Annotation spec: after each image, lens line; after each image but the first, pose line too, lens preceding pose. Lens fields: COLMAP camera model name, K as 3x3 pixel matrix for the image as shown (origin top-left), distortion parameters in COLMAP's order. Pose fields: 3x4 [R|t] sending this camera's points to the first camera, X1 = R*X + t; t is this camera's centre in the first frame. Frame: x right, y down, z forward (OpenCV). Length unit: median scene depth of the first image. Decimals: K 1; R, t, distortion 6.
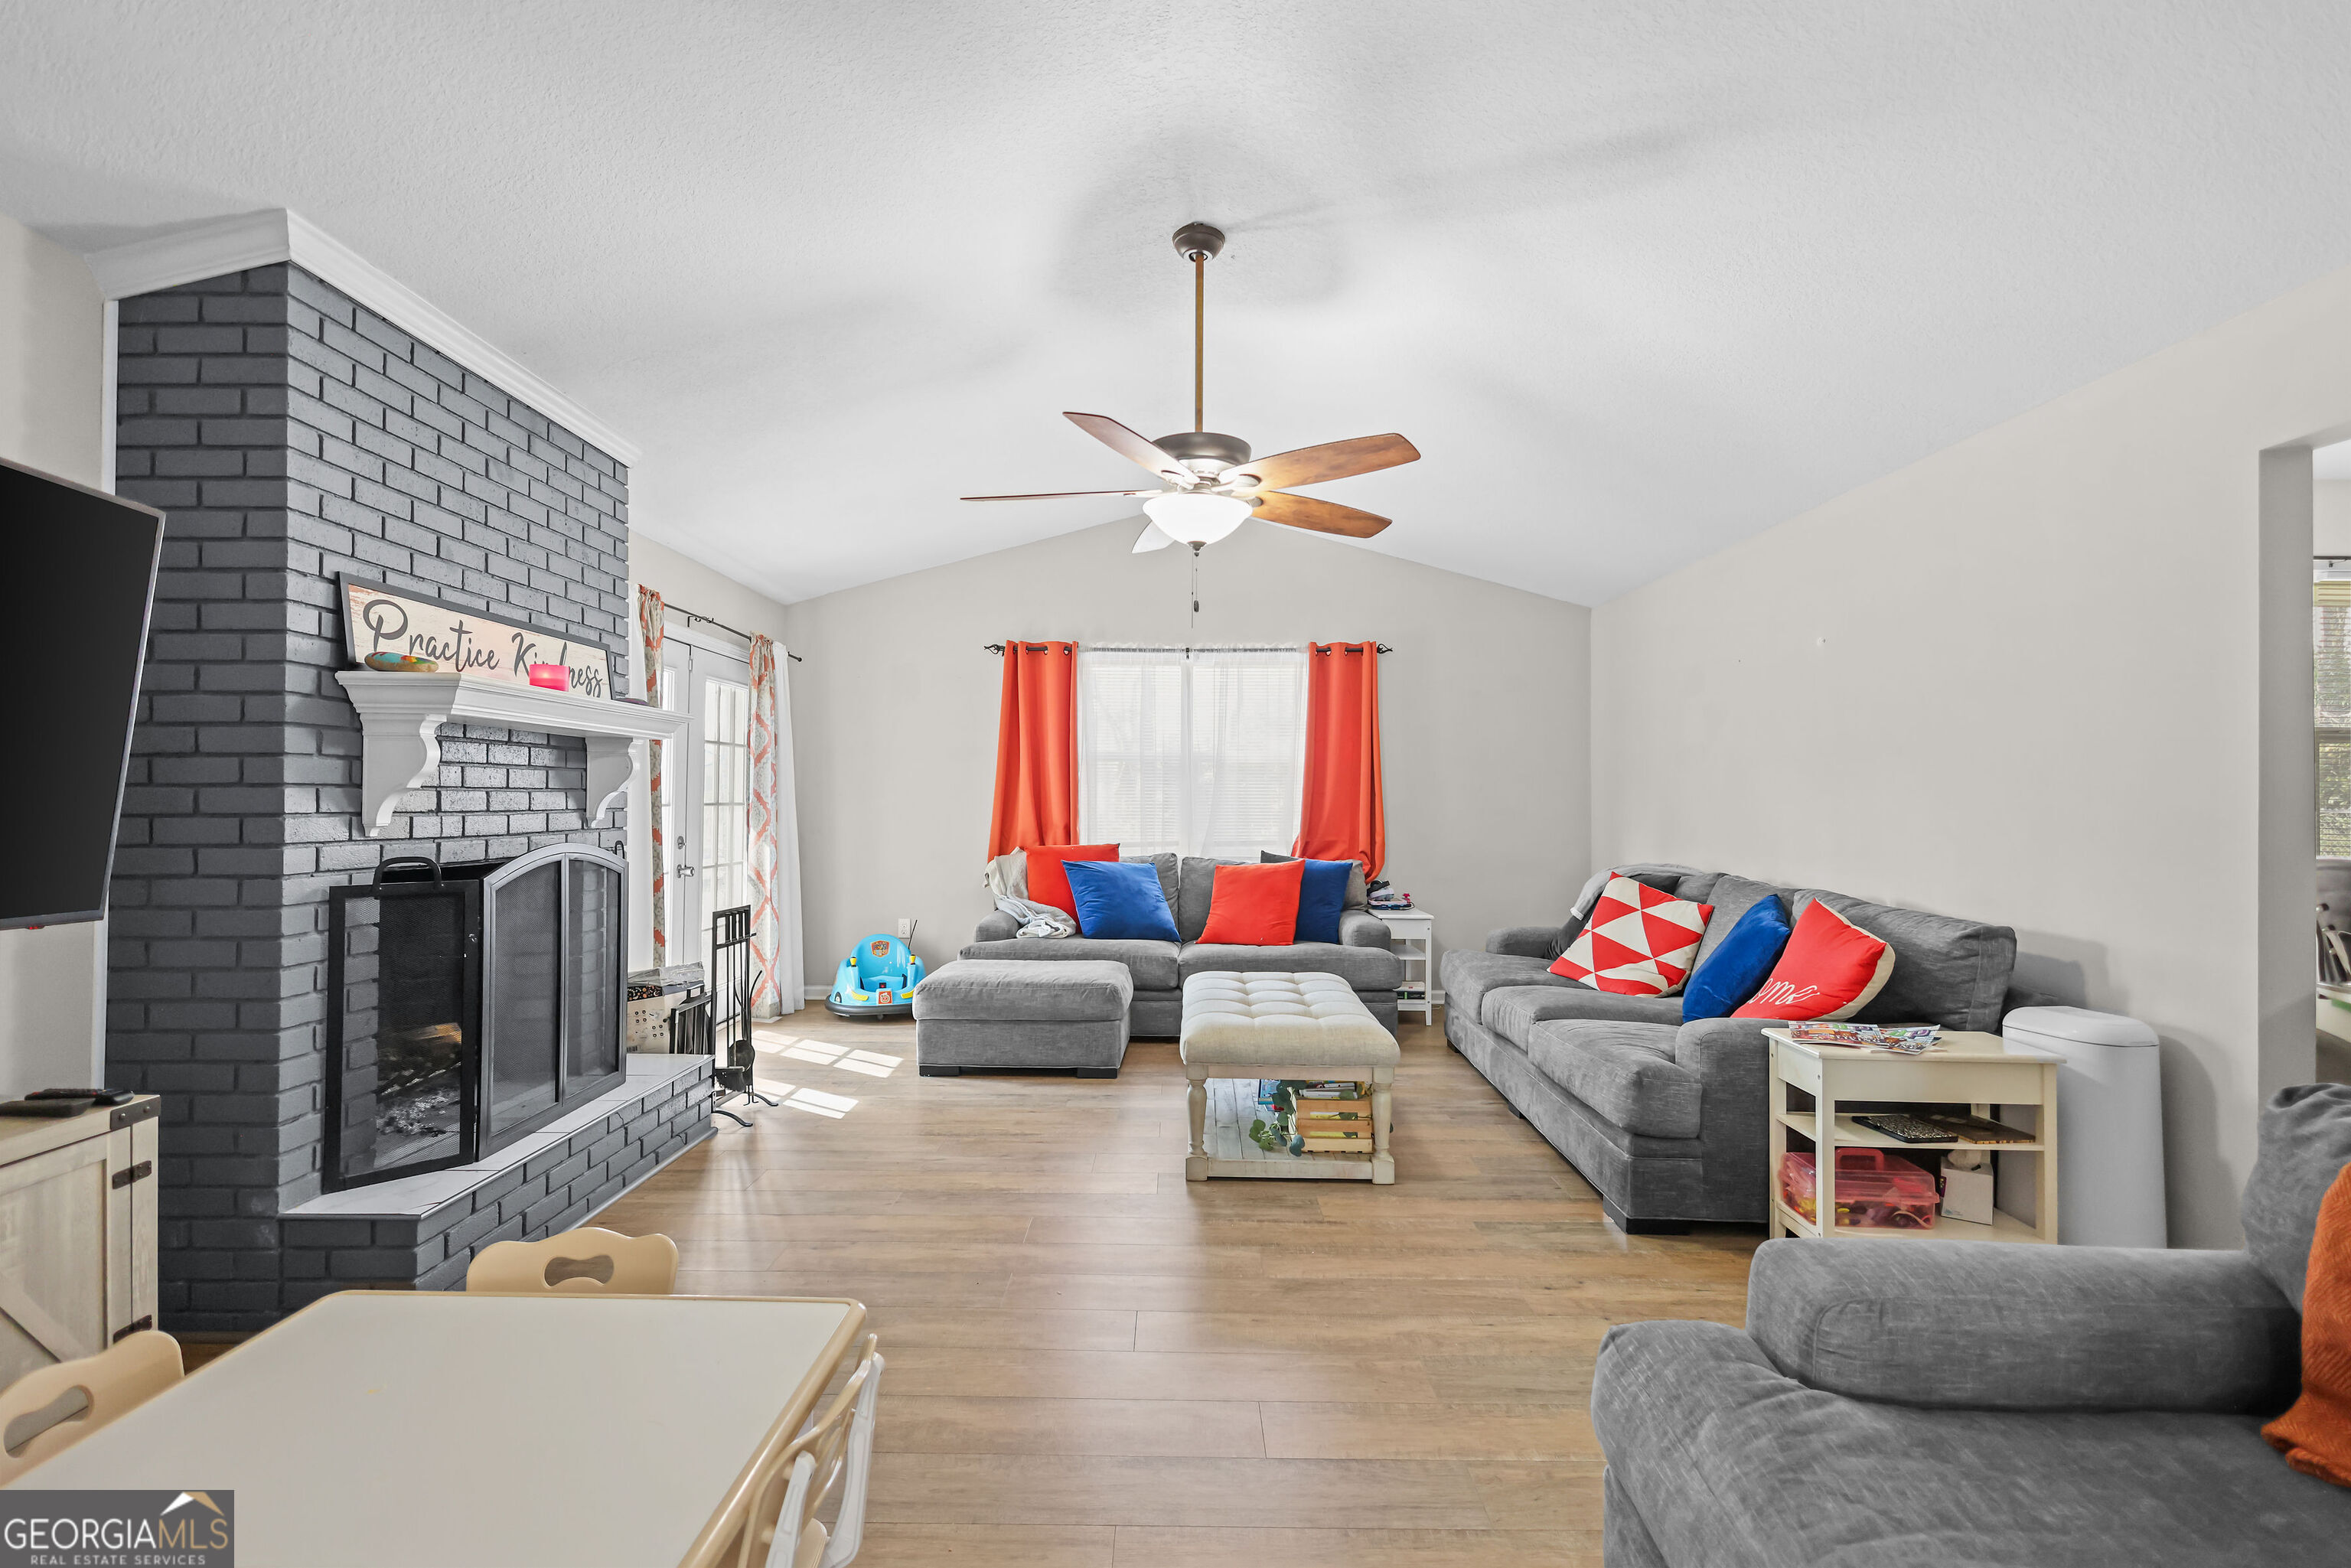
lens RADIAL K [[1070.6, 0, 1170.0], [0, 1070.6, 788.9], [0, 0, 1]] dist [-0.000380, -0.000031]
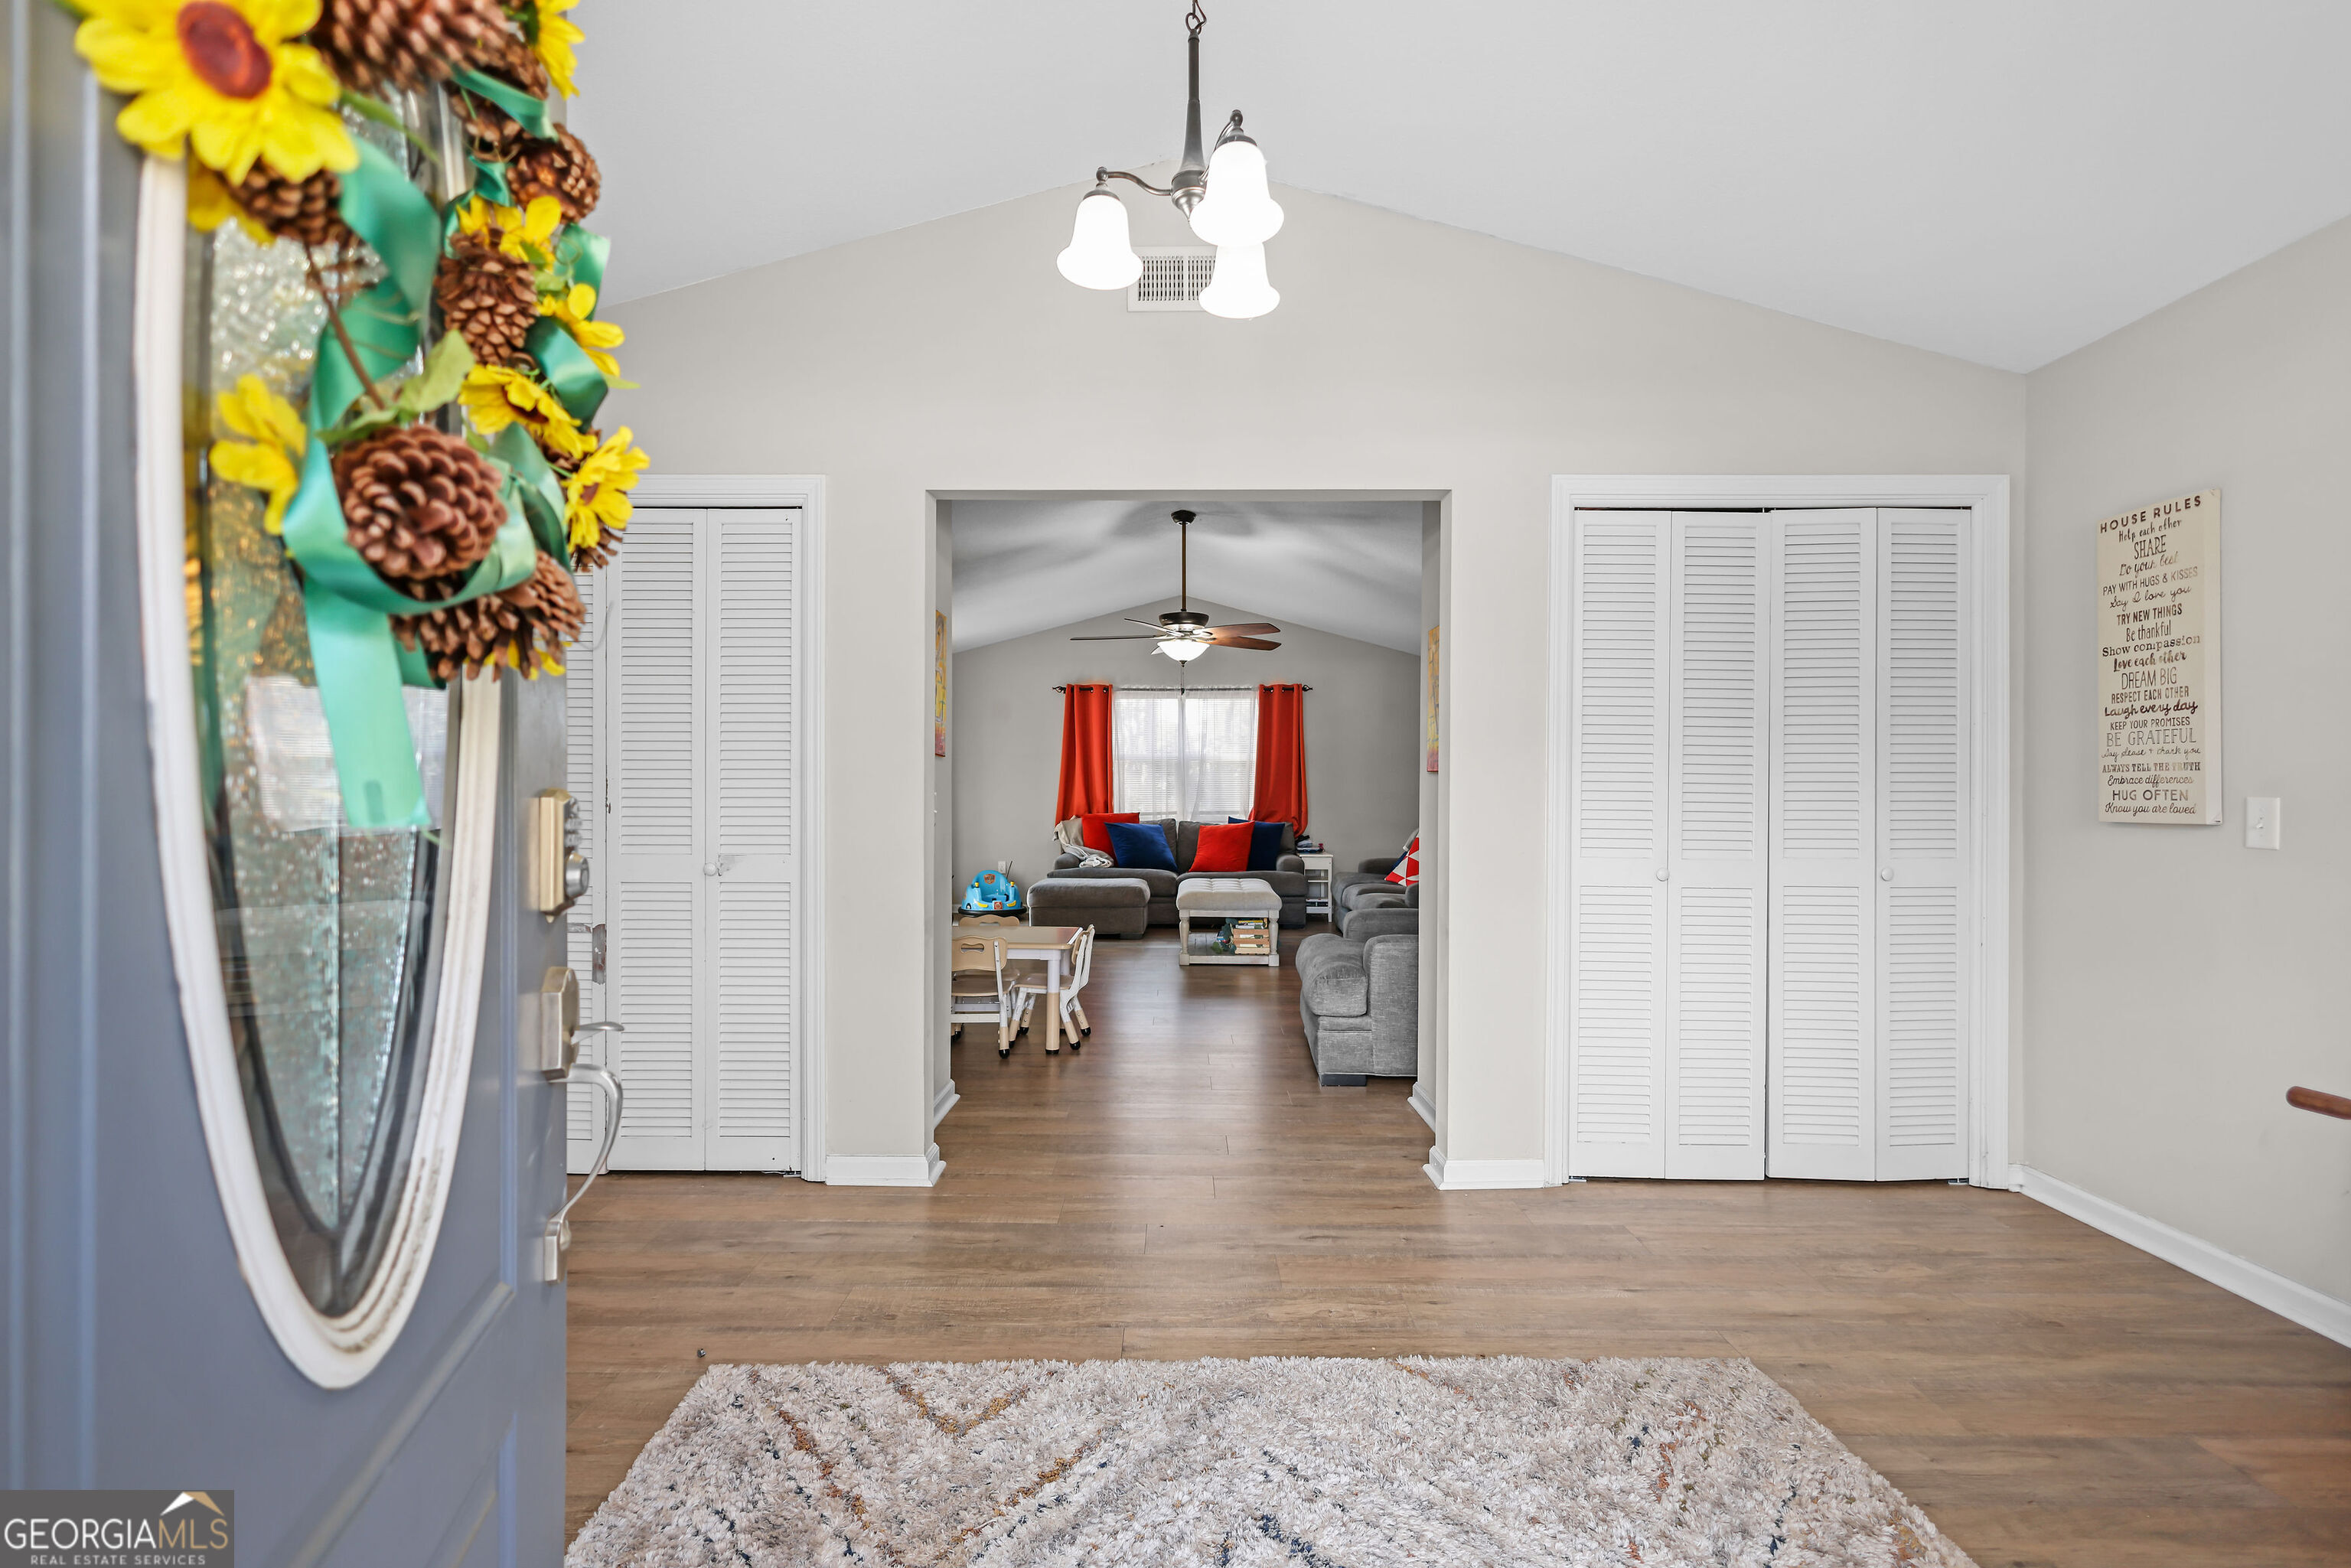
lens RADIAL K [[1070.6, 0, 1180.4], [0, 1070.6, 784.7], [0, 0, 1]] dist [-0.000380, -0.000031]
pose [[0.999970, -0.003191, 0.006992, 0.002669], [0.003170, 0.999990, 0.003029, 0.005423], [-0.007002, -0.003007, 0.999971, -0.628247]]
